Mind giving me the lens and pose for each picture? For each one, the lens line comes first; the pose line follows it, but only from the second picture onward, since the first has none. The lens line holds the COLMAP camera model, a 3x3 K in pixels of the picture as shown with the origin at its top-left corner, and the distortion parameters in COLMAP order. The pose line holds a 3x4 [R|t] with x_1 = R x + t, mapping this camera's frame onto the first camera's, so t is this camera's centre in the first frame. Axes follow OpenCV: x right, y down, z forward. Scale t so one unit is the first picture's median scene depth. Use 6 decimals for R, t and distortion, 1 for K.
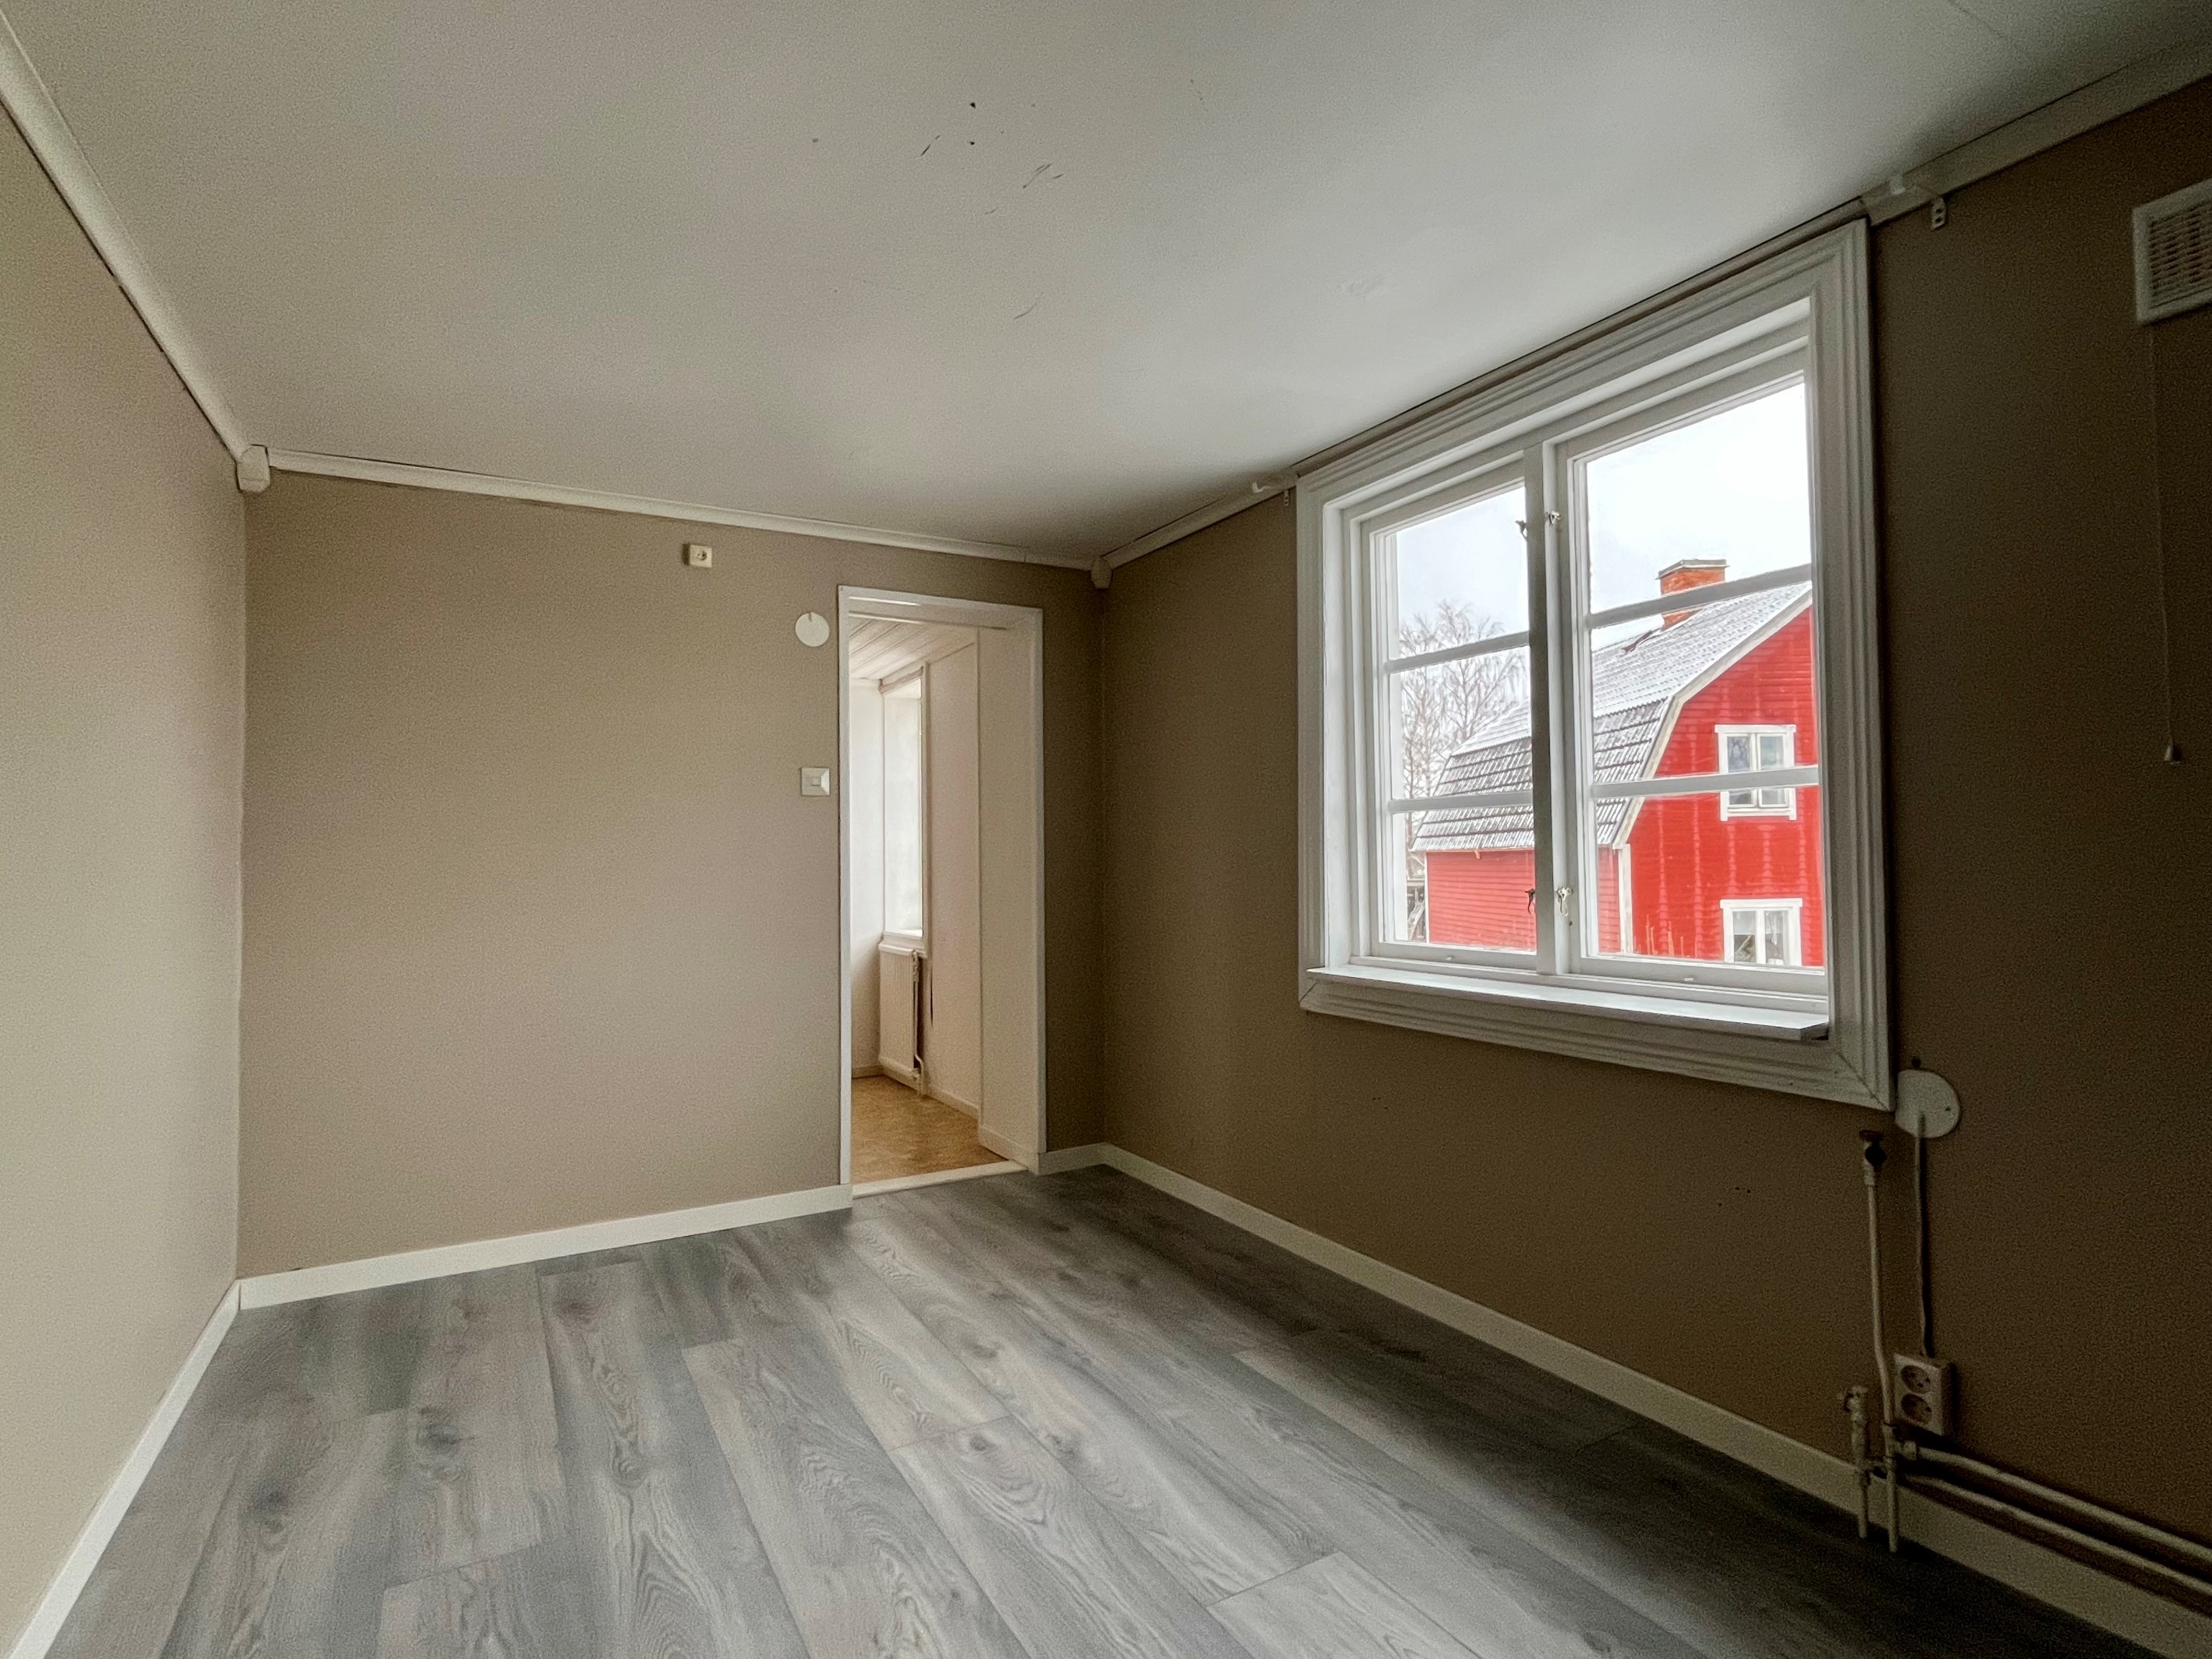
lens RADIAL K [[1110.7, 0, 1098.6], [0, 1110.7, 826.2], [0, 0, 1]] dist [-0.000220, -0.000623]
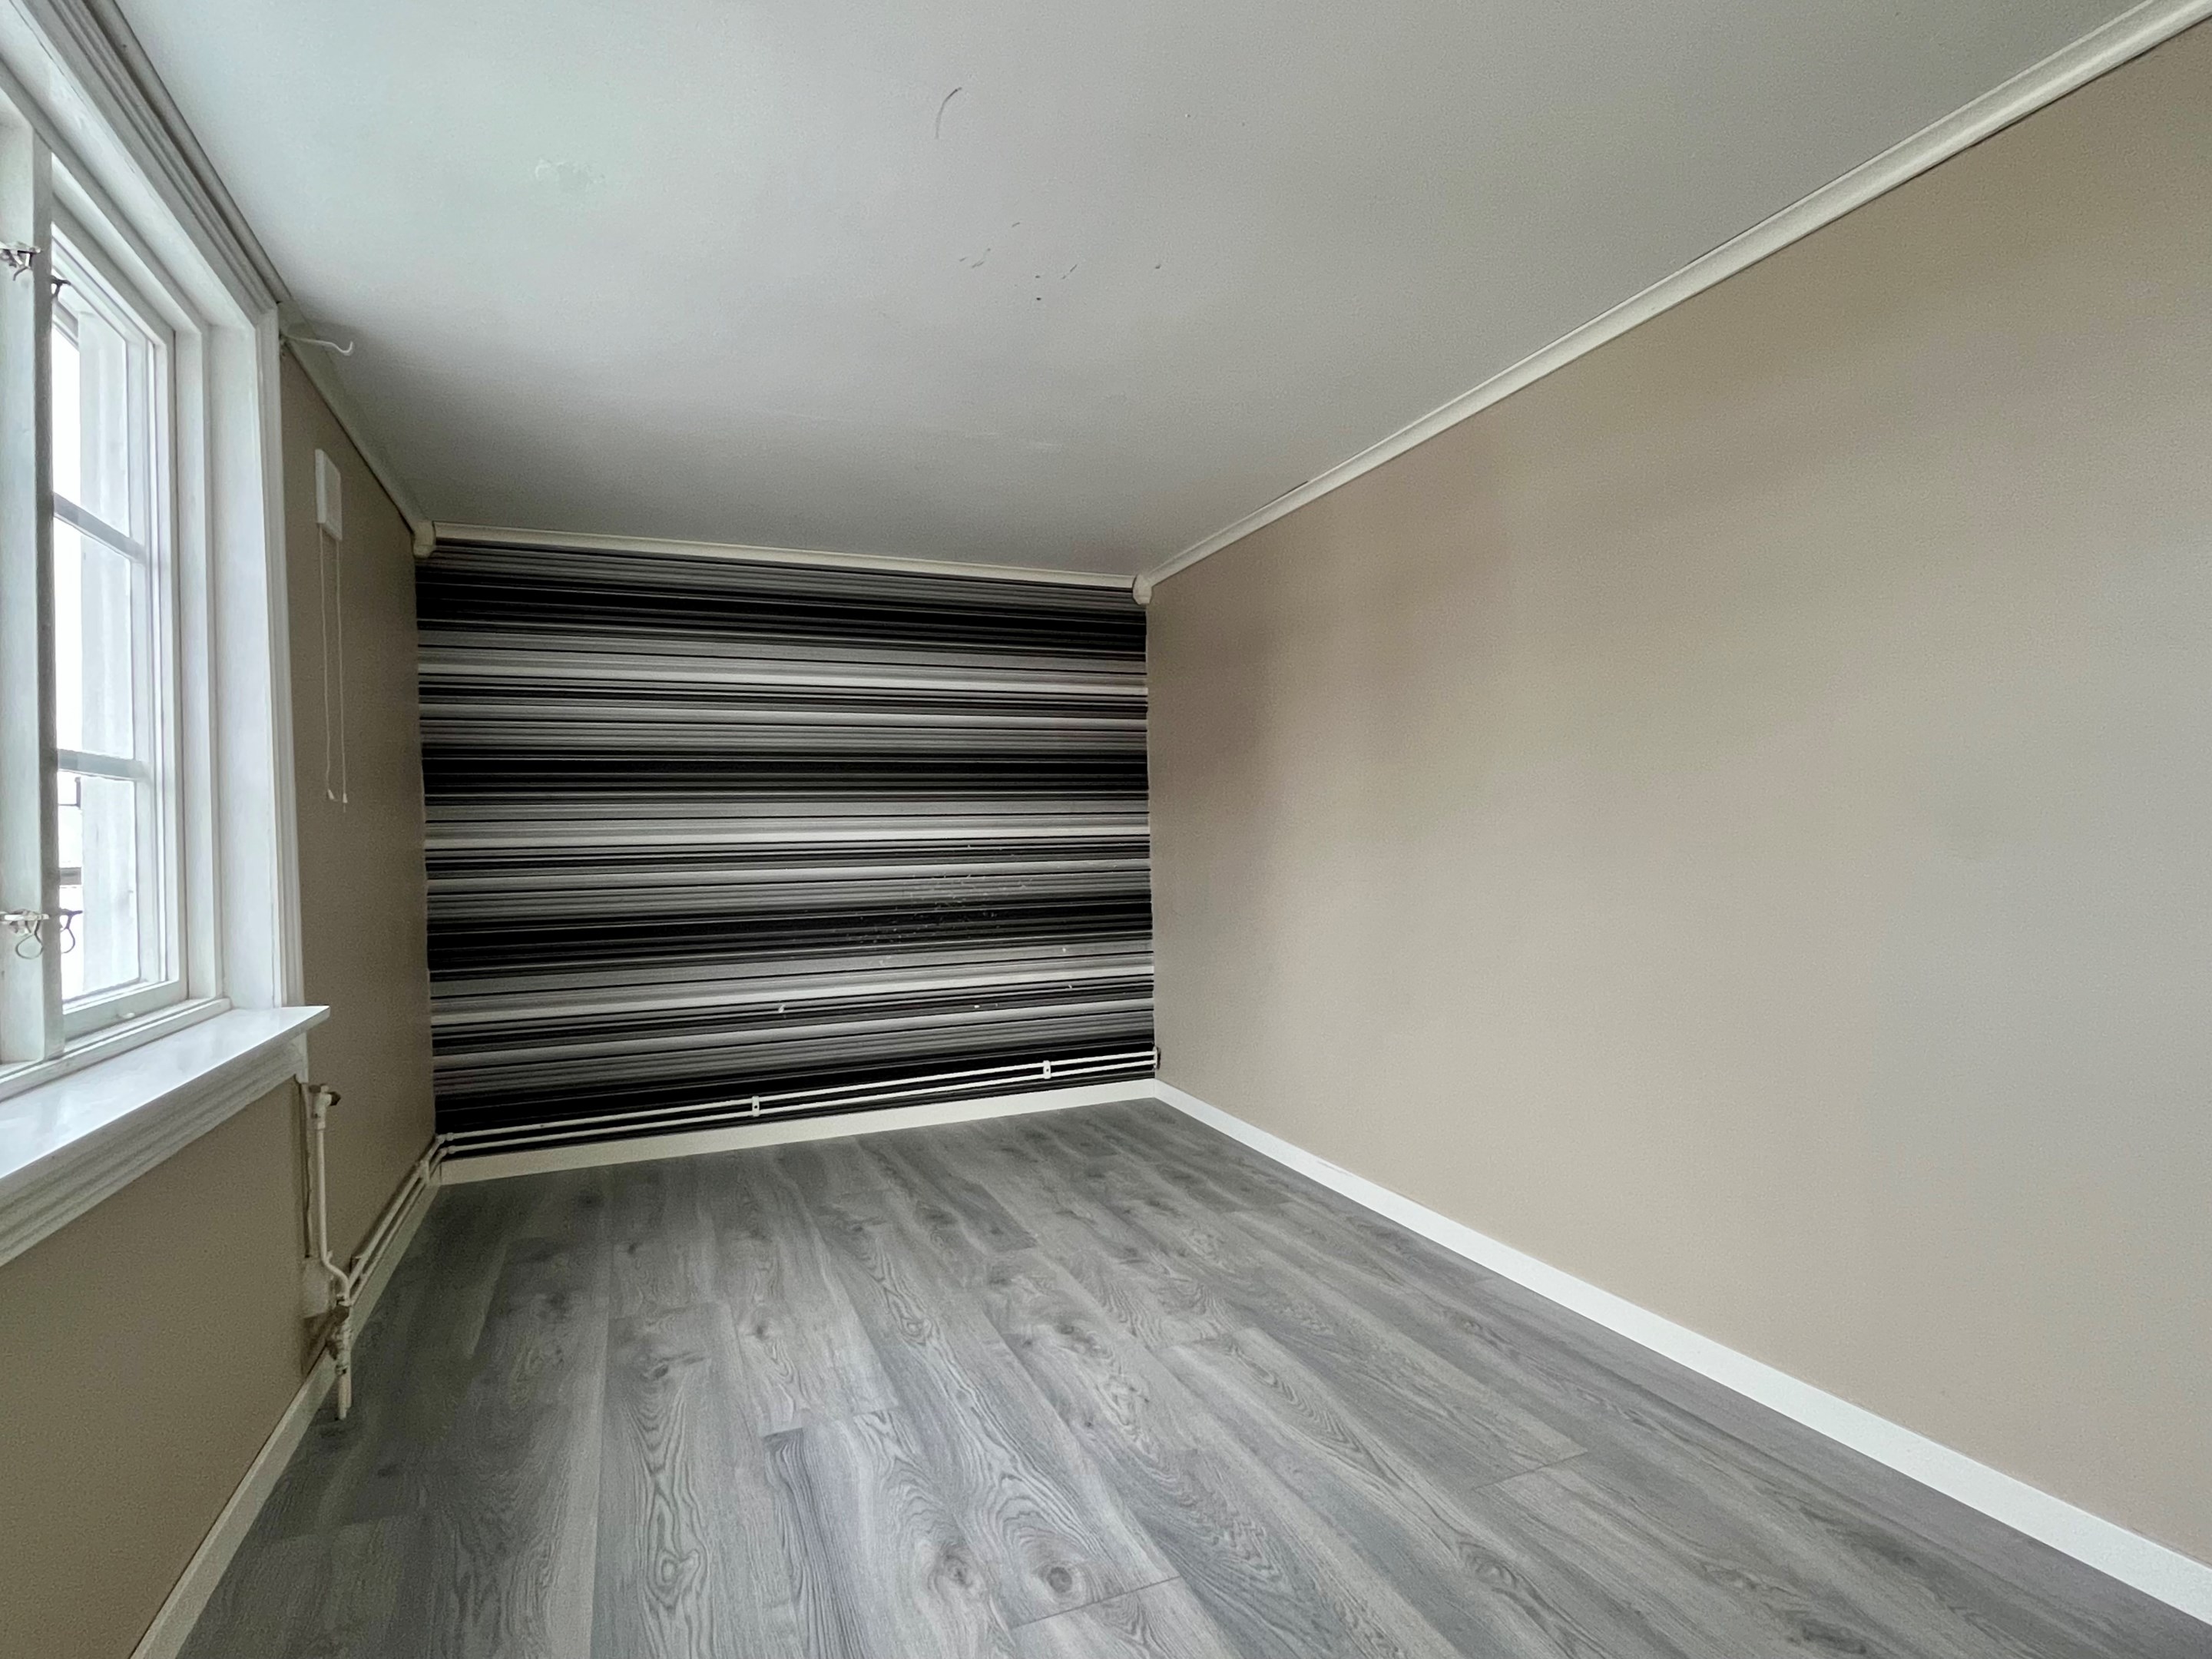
lens RADIAL K [[1110.7, 0, 1098.6], [0, 1110.7, 826.2], [0, 0, 1]] dist [-0.000220, -0.000623]
pose [[-0.992841, 0.040952, 0.112203, -0.274438], [0.035842, 0.998243, -0.047183, 0.079179], [-0.113939, -0.042824, -0.992564, 2.020165]]
